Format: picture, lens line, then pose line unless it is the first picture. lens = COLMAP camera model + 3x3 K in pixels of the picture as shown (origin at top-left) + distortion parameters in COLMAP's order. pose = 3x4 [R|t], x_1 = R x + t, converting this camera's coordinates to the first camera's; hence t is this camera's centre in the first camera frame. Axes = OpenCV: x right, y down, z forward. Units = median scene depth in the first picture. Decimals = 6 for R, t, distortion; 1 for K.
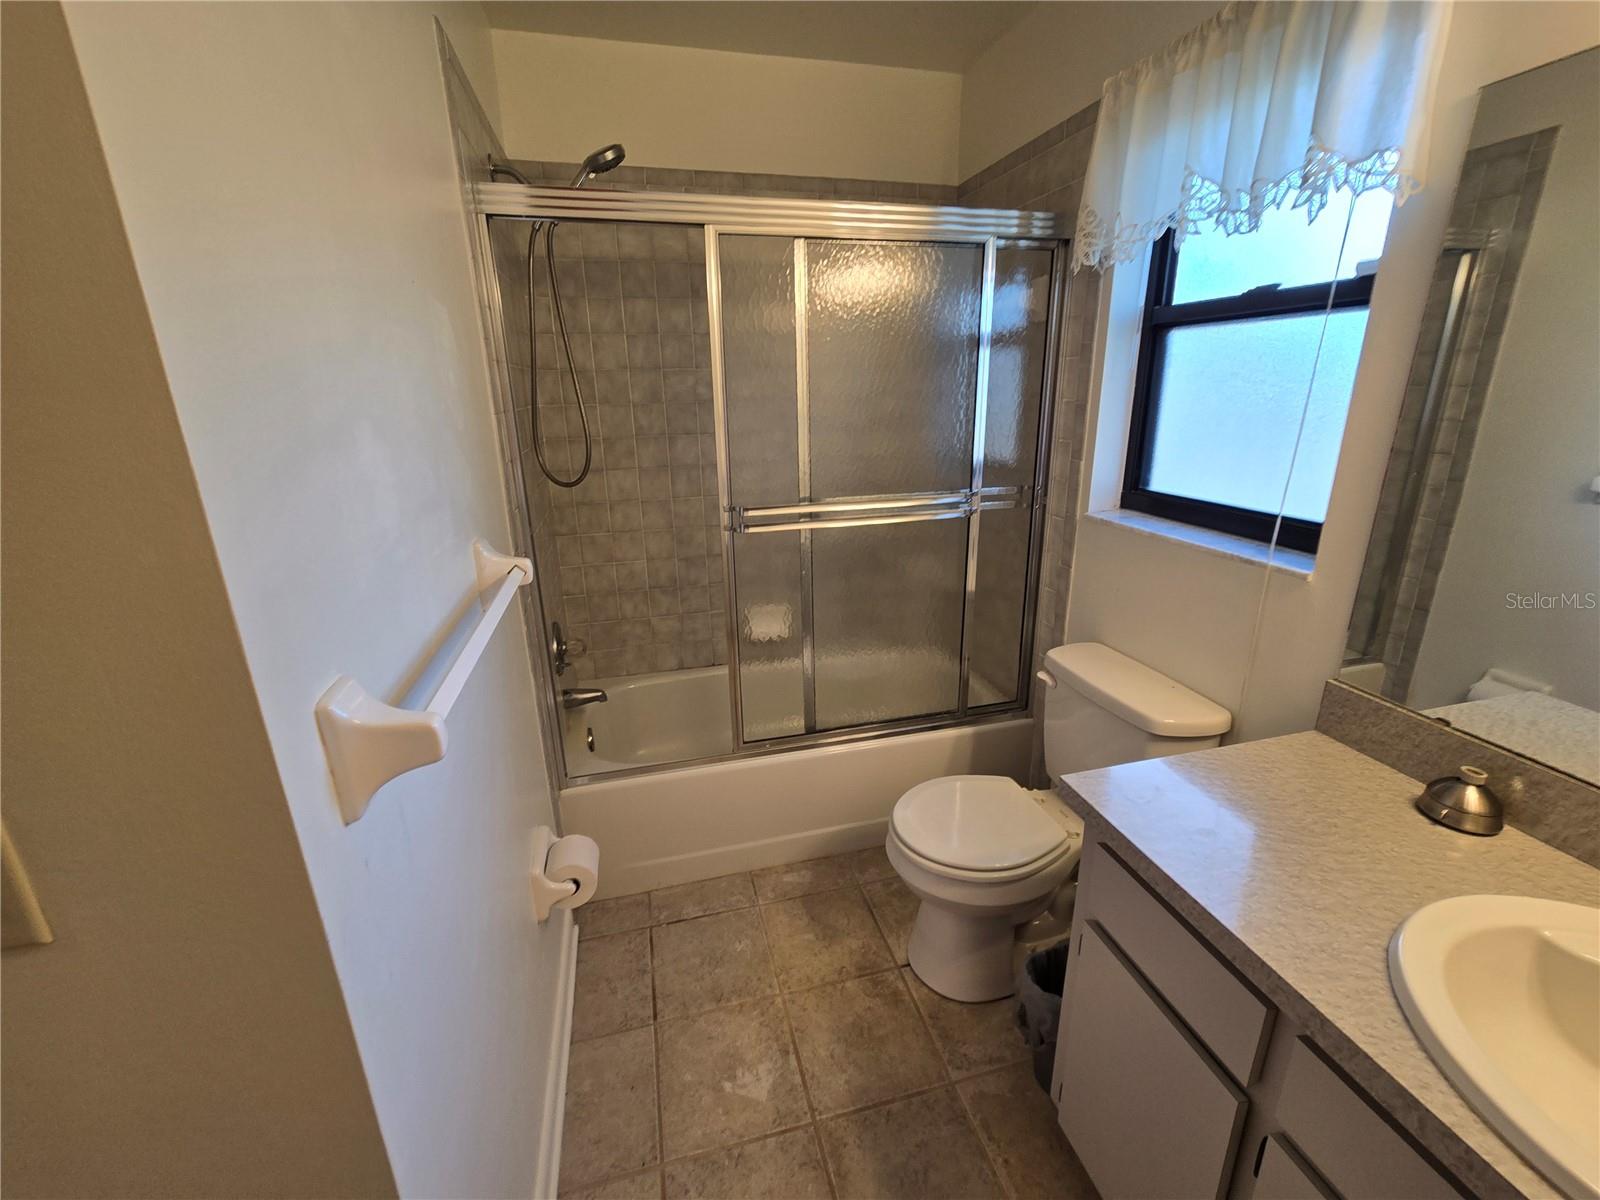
lens RADIAL K [[658.3, 0, 799.2], [0, 658.3, 591.2], [0, 0, 1]] dist [0.000393, 0.000137]
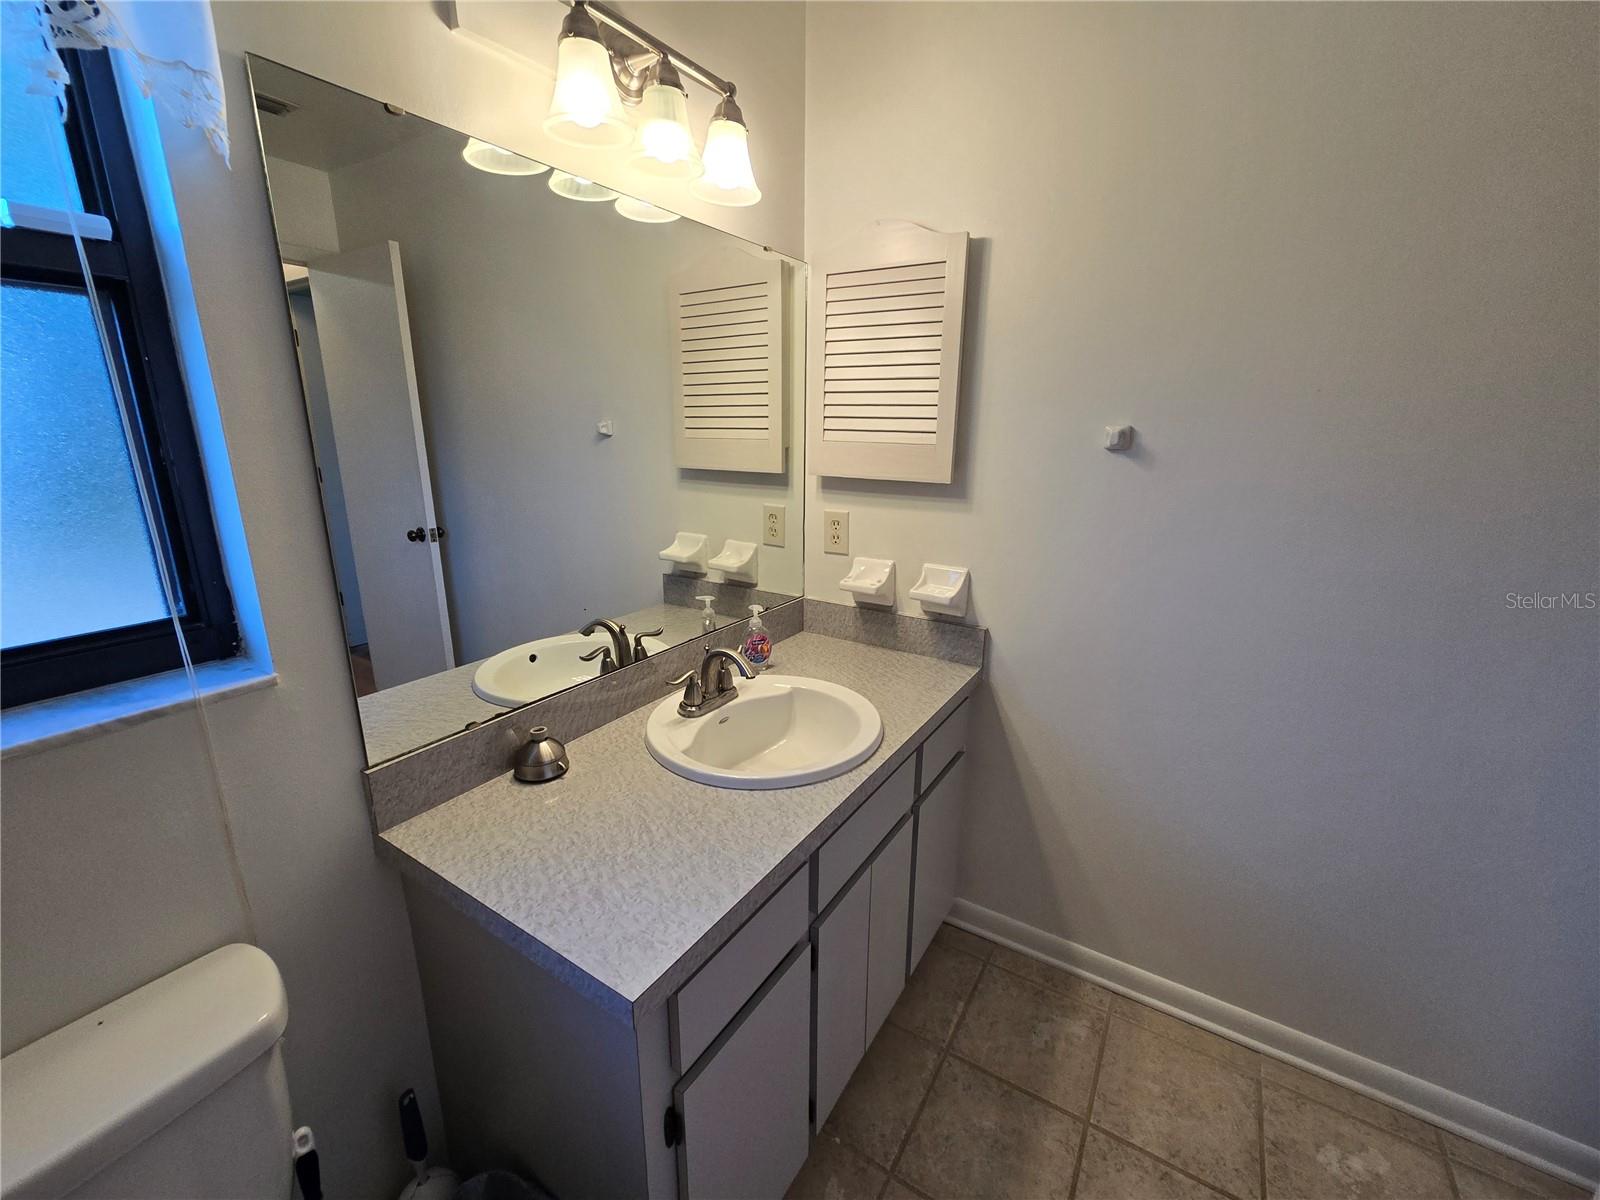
lens RADIAL K [[658.3, 0, 799.2], [0, 658.3, 591.2], [0, 0, 1]] dist [0.000393, 0.000137]
pose [[-0.689212, -0.171026, 0.704086, -0.090638], [0.225660, 0.872747, 0.432887, -0.305815], [-0.688523, 0.457234, -0.562914, 1.056762]]
